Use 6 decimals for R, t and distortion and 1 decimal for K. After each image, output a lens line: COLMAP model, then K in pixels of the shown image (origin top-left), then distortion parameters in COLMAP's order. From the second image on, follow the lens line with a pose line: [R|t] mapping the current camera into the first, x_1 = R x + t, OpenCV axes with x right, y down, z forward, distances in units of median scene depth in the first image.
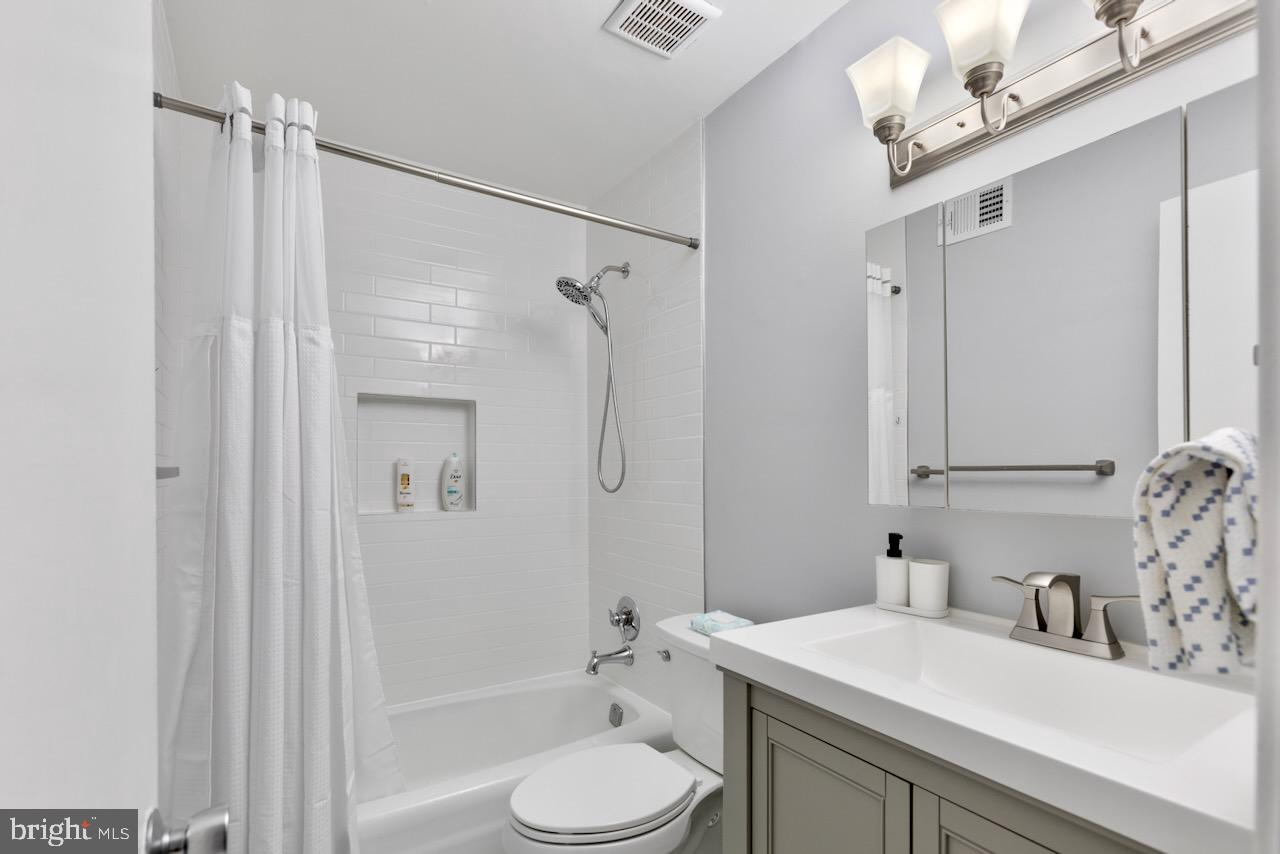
lens RADIAL K [[561.4, 0, 638.7], [0, 561.4, 445.0], [0, 0, 1]] dist [-0.015425, 0.010128]
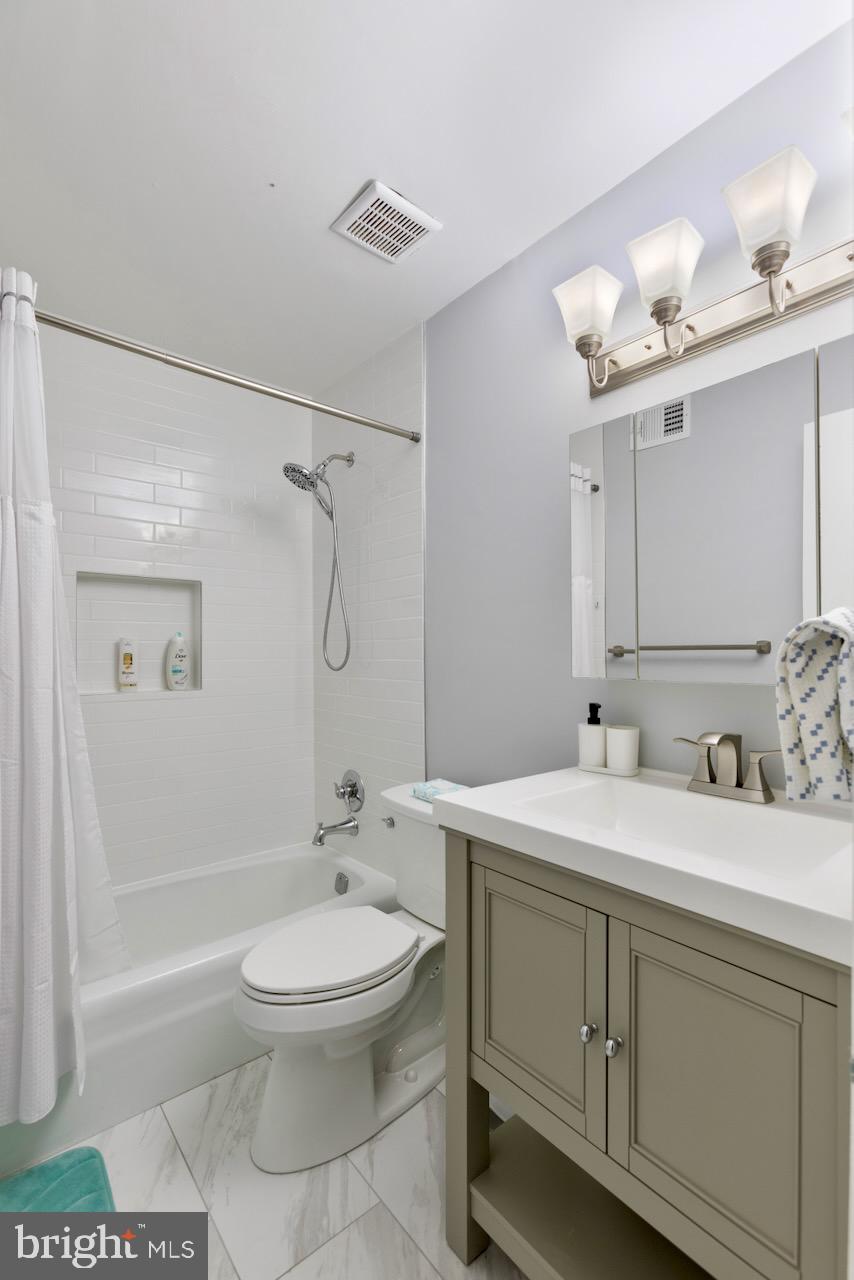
lens RADIAL K [[574.0, 0, 429.4], [0, 574.0, 635.3], [0, 0, 1]] dist [-0.022812, 0.018185]
pose [[0.988966, 0.001886, 0.148131, -0.040923], [-0.001115, 0.999985, -0.005285, 0.026428], [-0.148139, 0.005062, 0.988954, -0.091084]]
